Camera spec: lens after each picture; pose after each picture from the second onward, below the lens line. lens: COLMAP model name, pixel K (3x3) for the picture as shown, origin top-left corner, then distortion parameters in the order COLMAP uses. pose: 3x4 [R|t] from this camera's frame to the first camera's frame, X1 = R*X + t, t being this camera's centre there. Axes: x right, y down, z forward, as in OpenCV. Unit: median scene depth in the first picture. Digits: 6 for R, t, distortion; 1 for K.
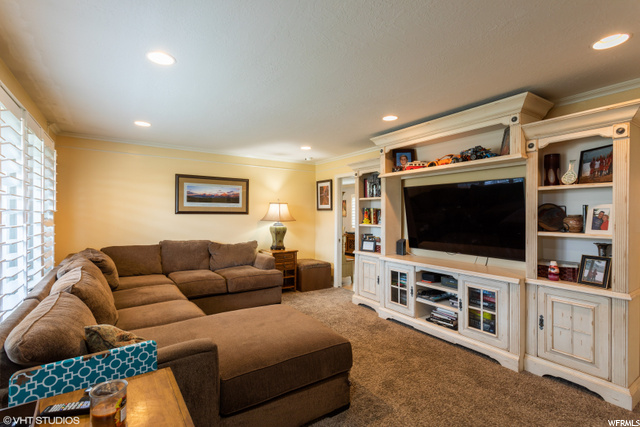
lens RADIAL K [[302.4, 0, 316.5], [0, 302.4, 216.3], [0, 0, 1]] dist [0.001789, 0.000254]
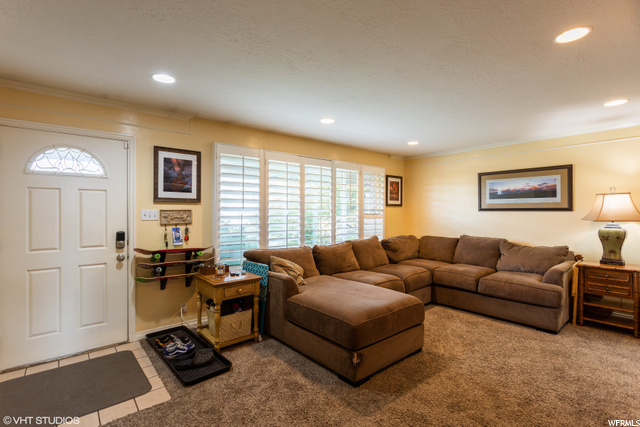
lens RADIAL K [[302.4, 0, 315.8], [0, 302.4, 211.7], [0, 0, 1]] dist [0.001789, 0.000254]
pose [[0.100740, -0.004443, -0.994903, 0.510397], [-0.005916, 0.999970, -0.005064, 0.002897], [0.994895, 0.006396, 0.100710, 0.321812]]
